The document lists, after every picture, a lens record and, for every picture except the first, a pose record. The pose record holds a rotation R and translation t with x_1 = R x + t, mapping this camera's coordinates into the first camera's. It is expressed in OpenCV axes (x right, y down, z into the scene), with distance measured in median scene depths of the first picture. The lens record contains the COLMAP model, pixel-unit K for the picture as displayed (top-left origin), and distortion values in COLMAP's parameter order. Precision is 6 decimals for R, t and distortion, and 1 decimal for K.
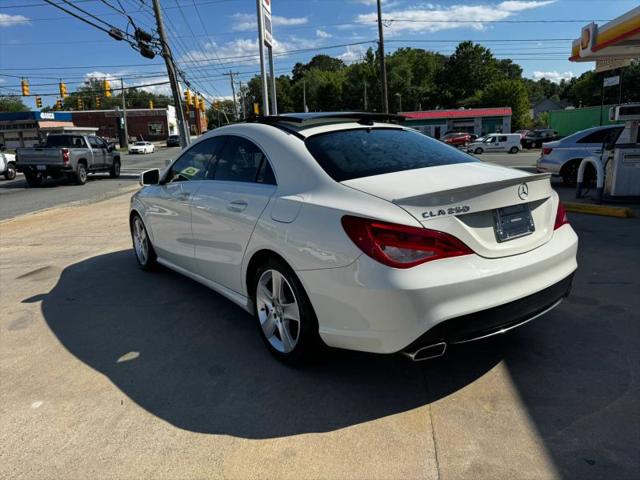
lens RADIAL K [[451.9, 0, 326.0], [0, 451.9, 238.8], [0, 0, 1]] dist [0.032696, -0.032658]
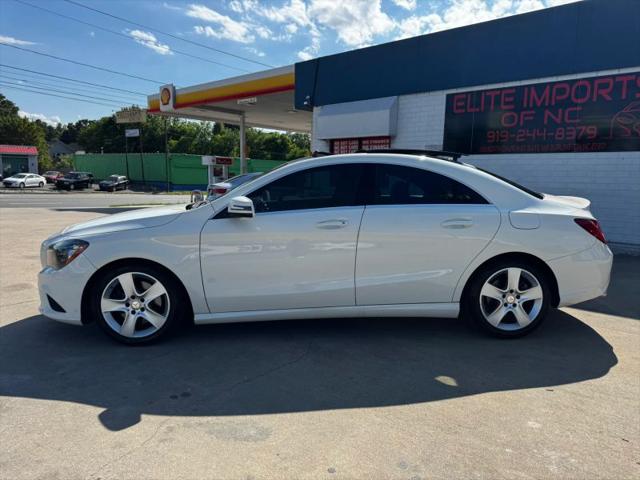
lens RADIAL K [[451.4, 0, 320.0], [0, 451.4, 240.0], [0, 0, 1]] dist [0.052478, -0.081413]
pose [[0.553438, -0.069413, 0.829993, -0.188406], [0.144395, 0.989428, -0.013536, -0.009104], [-0.820279, 0.127338, 0.557609, 0.088268]]
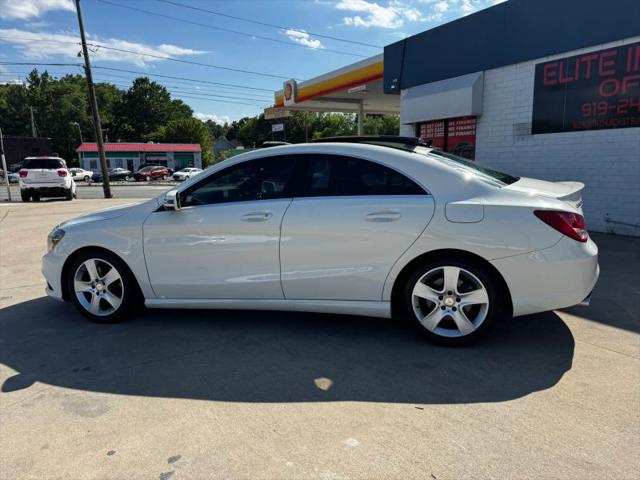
lens RADIAL K [[449.1, 0, 320.0], [0, 449.1, 240.0], [0, 0, 1]] dist [0.054615, -0.073915]
pose [[0.785855, -0.081385, 0.613032, -0.134101], [0.124491, 0.991828, -0.027914, -0.000850], [-0.605750, 0.098253, 0.789565, 0.034615]]
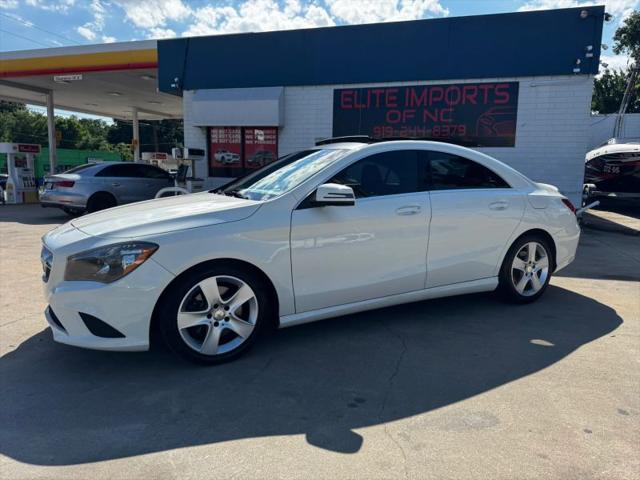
lens RADIAL K [[451.9, 0, 326.0], [0, 451.9, 238.8], [0, 0, 1]] dist [0.032696, -0.032658]
pose [[0.154566, -0.102248, 0.982677, -0.216651], [0.191331, 0.978899, 0.071761, -0.023332], [-0.969279, 0.176925, 0.170868, 0.175394]]
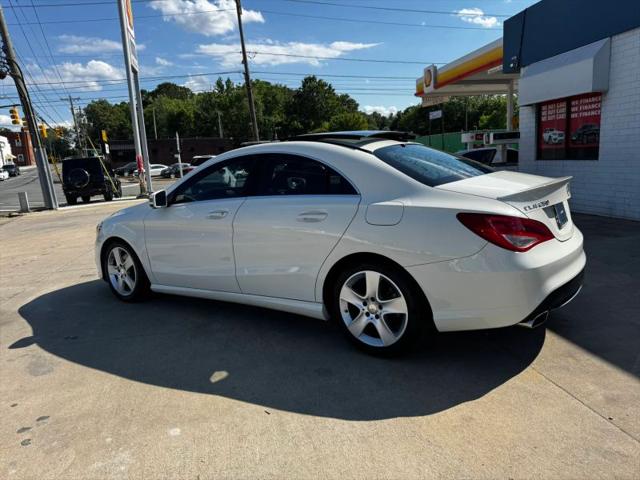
lens RADIAL K [[449.1, 0, 320.0], [0, 449.1, 240.0], [0, 0, 1]] dist [0.054615, -0.073915]
pose [[0.952373, -0.065386, 0.297841, -0.067922], [0.082056, 0.995665, -0.043799, 0.004043], [-0.293686, 0.066153, 0.953610, -0.000476]]
